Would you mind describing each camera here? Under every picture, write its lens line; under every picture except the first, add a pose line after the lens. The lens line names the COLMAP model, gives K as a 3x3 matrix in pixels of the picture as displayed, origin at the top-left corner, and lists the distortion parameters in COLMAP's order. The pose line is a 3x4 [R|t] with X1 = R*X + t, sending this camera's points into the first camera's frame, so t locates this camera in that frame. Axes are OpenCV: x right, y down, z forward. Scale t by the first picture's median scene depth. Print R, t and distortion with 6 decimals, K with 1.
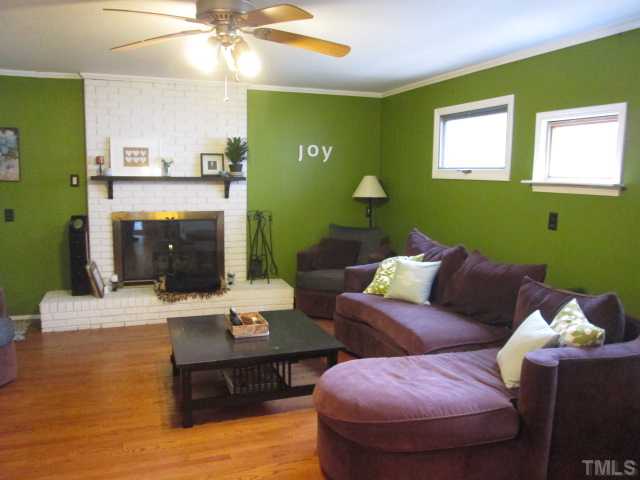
lens RADIAL K [[531.2, 0, 318.9], [0, 531.2, 245.0], [0, 0, 1]] dist [-0.026447, -0.002636]
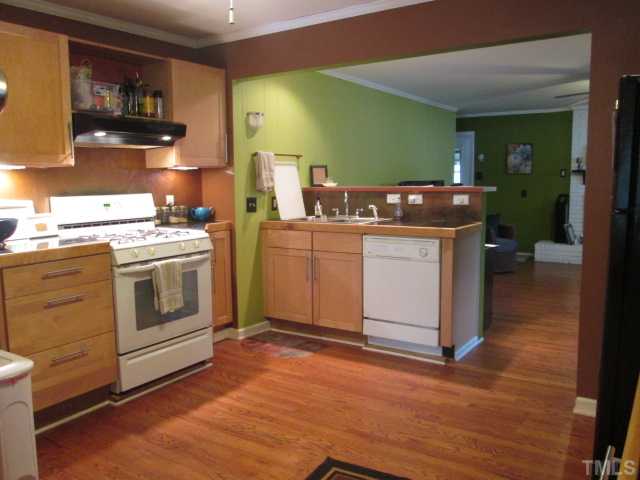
lens RADIAL K [[531.2, 0, 315.7], [0, 531.2, 239.0], [0, 0, 1]] dist [-0.026447, -0.002636]
pose [[0.609286, 0.077628, -0.789142, 0.361883], [-0.086984, 0.995734, 0.030790, 0.093800], [0.788166, 0.049883, 0.613439, -0.572795]]
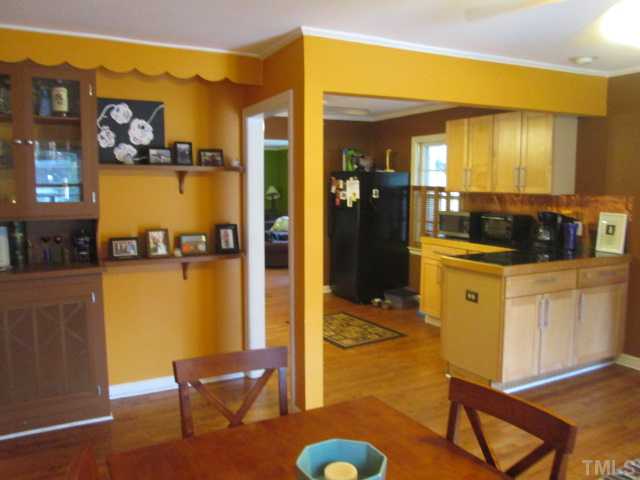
lens RADIAL K [[531.2, 0, 318.0], [0, 531.2, 242.3], [0, 0, 1]] dist [-0.026447, -0.002636]
pose [[0.987143, -0.030482, 0.156904, -0.078431], [0.032764, 0.999391, -0.011973, 0.151422], [-0.156443, 0.016960, 0.987541, -1.347476]]
